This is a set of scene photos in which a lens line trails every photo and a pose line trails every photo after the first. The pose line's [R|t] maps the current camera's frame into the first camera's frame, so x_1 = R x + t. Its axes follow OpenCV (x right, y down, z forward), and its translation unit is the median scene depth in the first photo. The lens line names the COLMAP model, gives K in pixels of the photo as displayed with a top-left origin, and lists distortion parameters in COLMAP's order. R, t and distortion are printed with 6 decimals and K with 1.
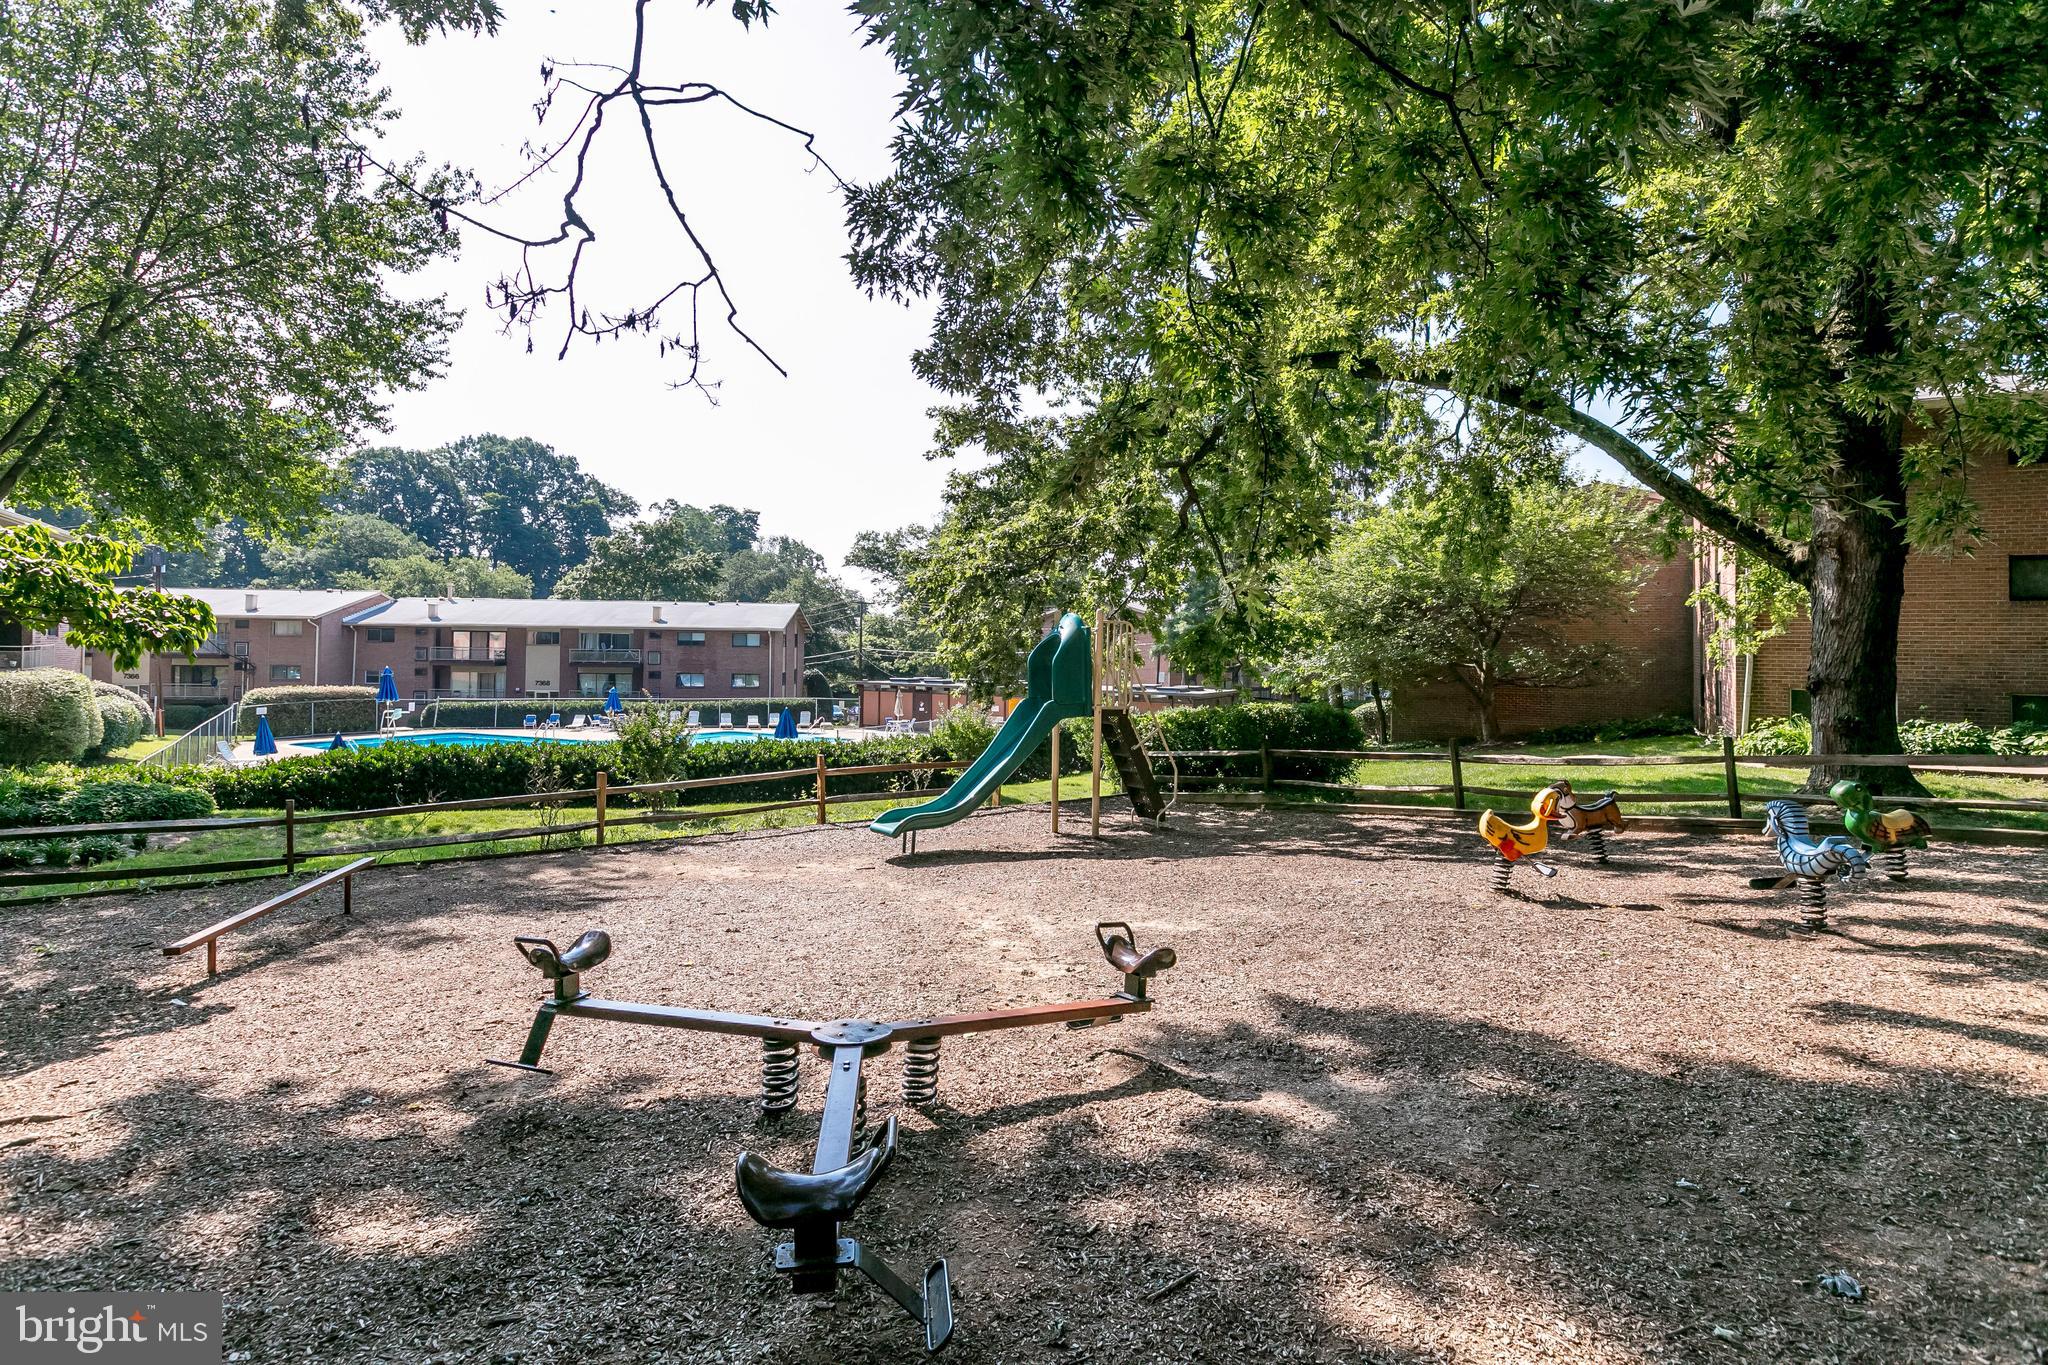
lens RADIAL K [[1081.7, 0, 1022.2], [0, 1081.7, 628.8], [0, 0, 1]] dist [-0.000441, -0.000361]
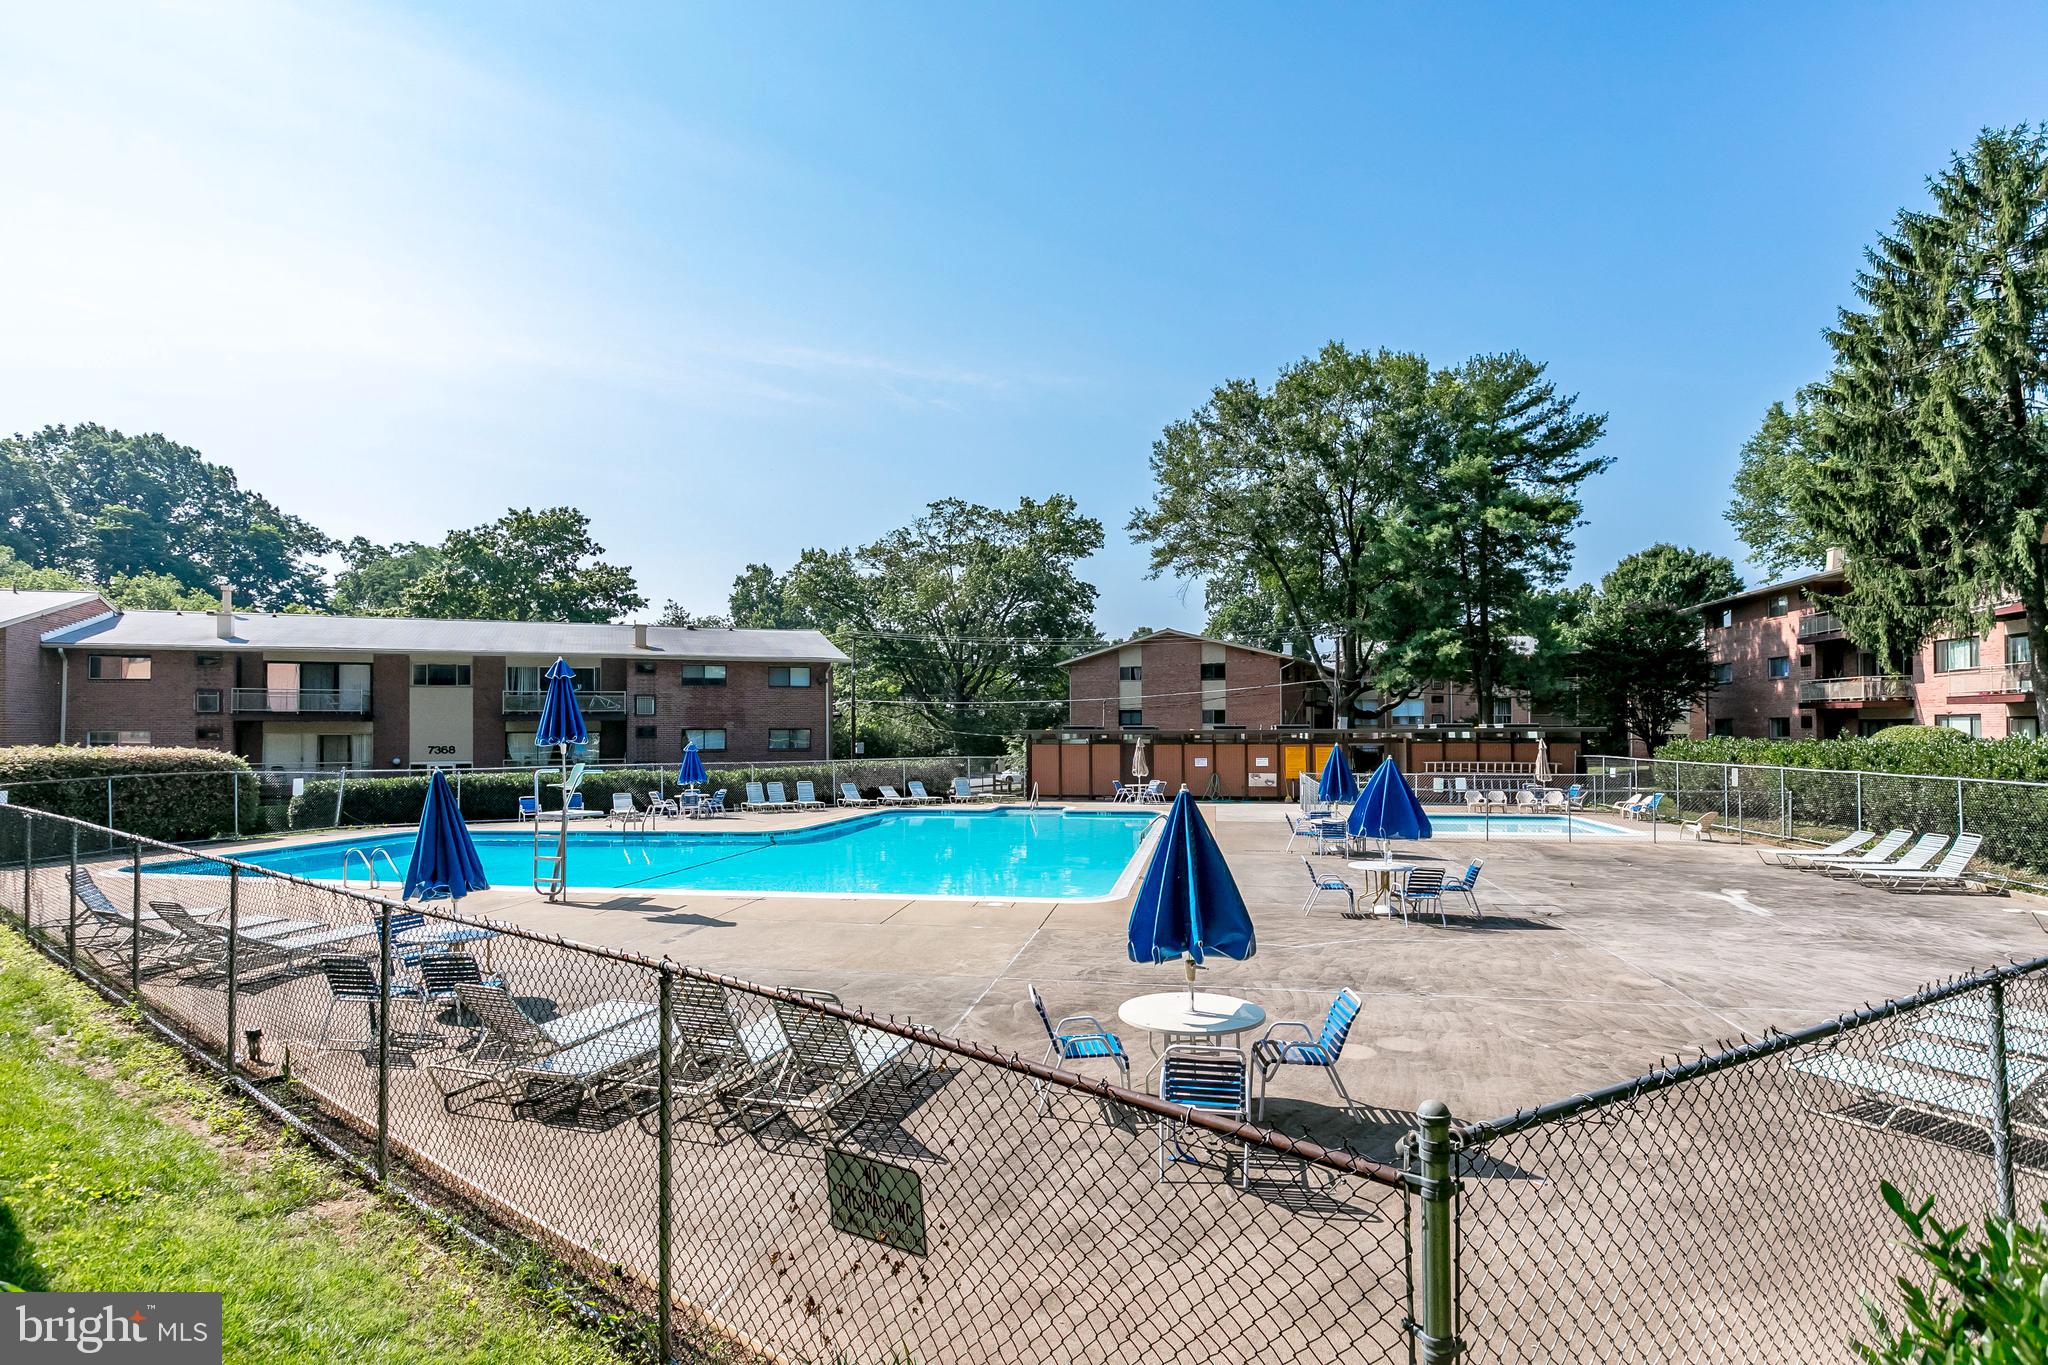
lens RADIAL K [[1081.7, 0, 1025.8], [0, 1081.7, 693.1], [0, 0, 1]] dist [-0.000441, -0.000361]
pose [[0.947912, -0.006861, 0.318458, -0.323836], [0.013902, 0.999707, -0.019840, 0.034712], [-0.318228, 0.023234, 0.947729, 0.329639]]
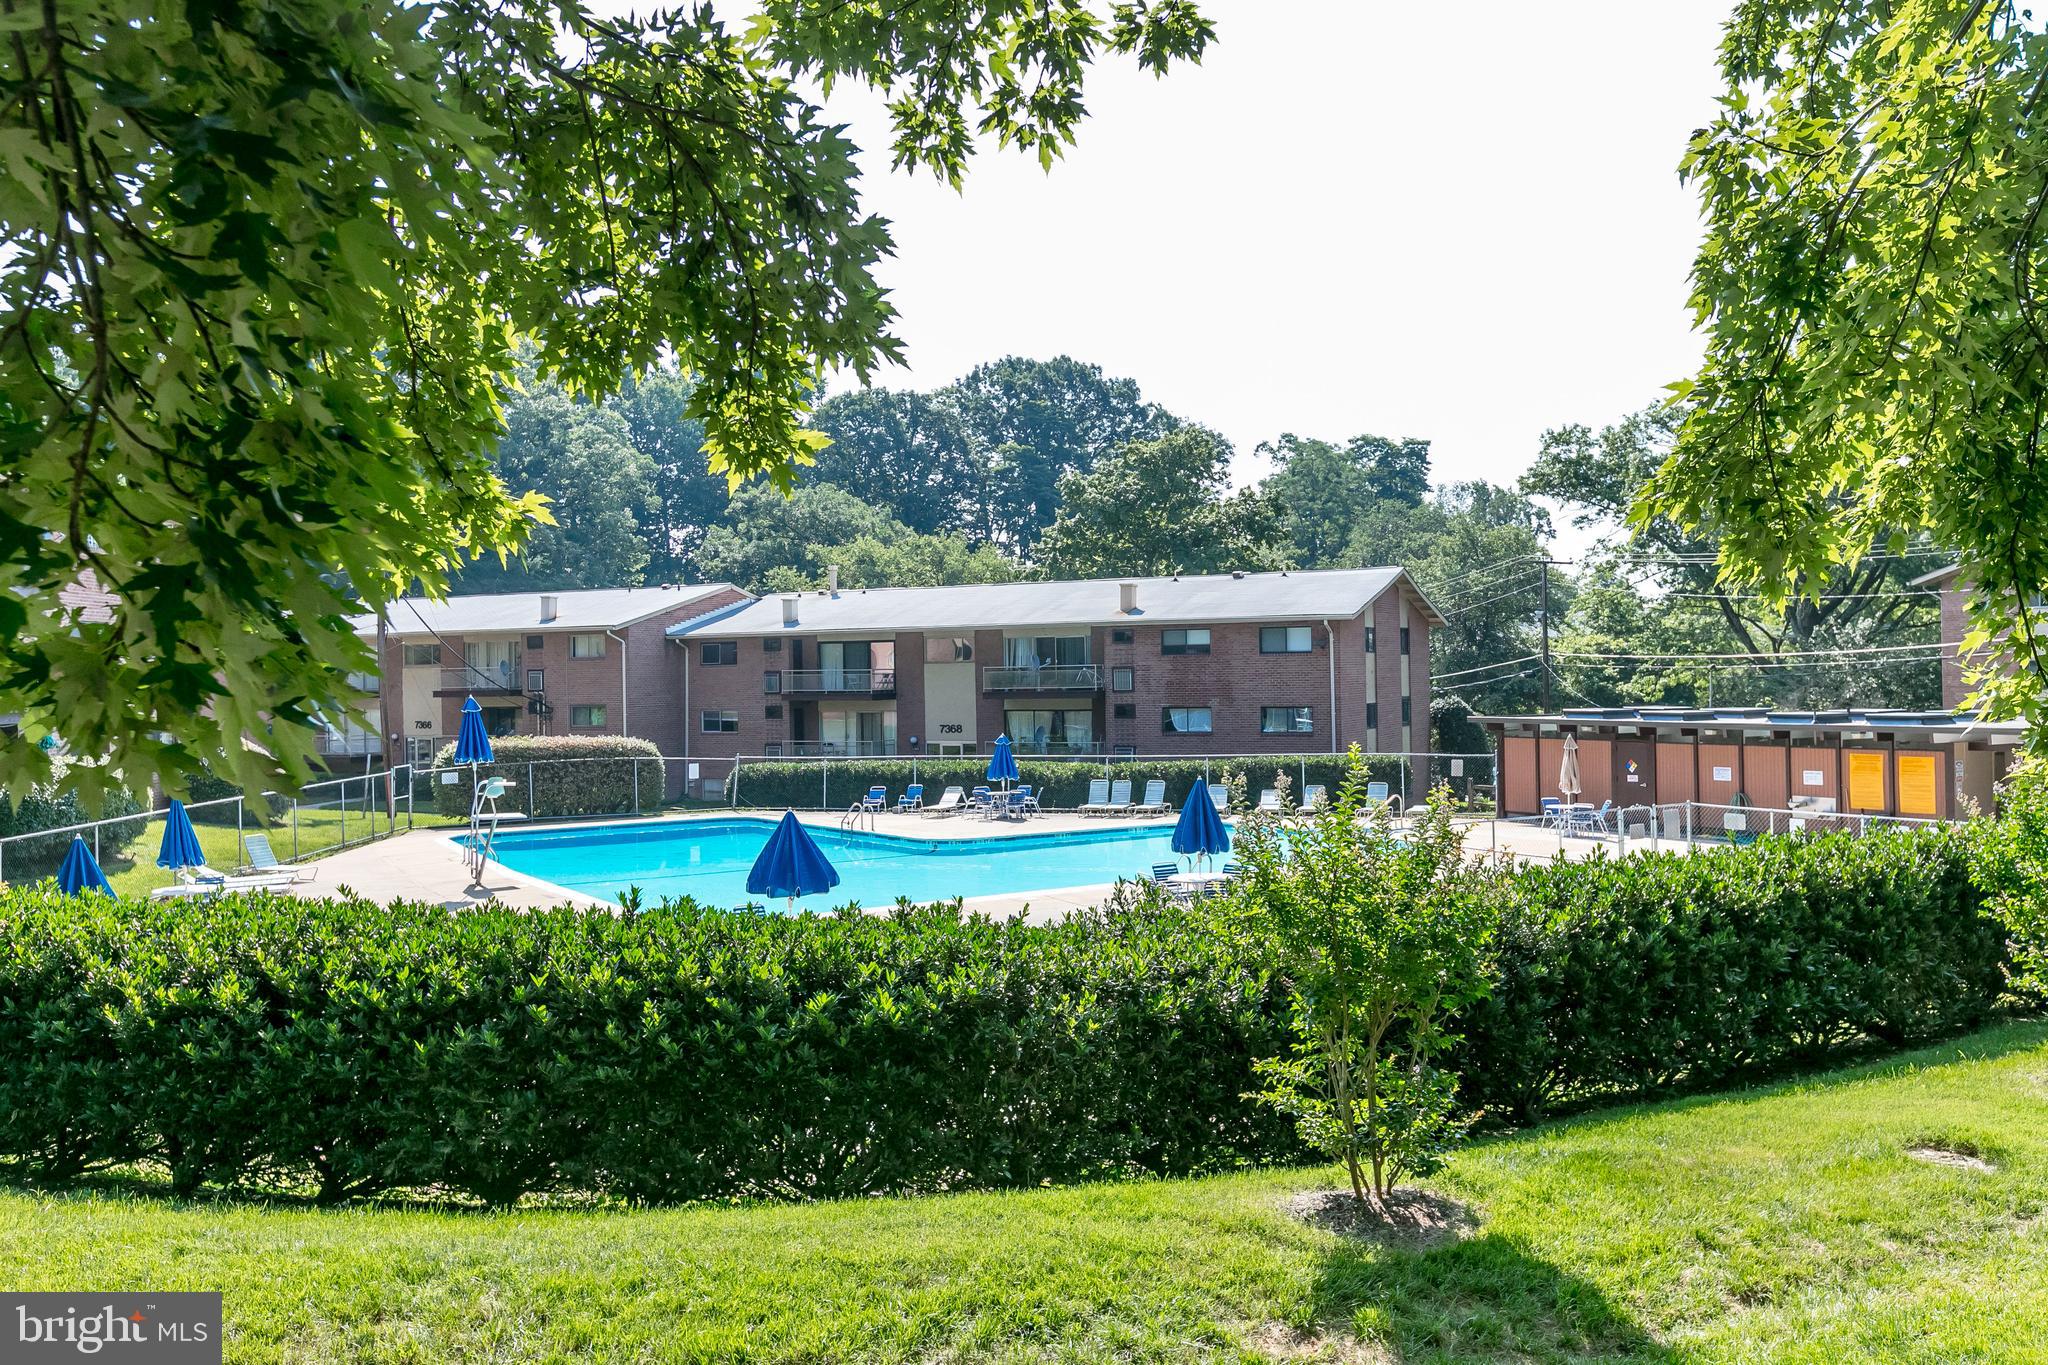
lens RADIAL K [[1651.3, 0, 1025.4], [0, 1651.3, 677.0], [0, 0, 1]] dist [-0.005334, -0.003045]
pose [[0.870319, -0.025540, -0.491825, 0.019905], [0.034311, 0.999372, 0.008818, 0.016536], [0.491291, -0.024550, 0.870649, 0.258425]]
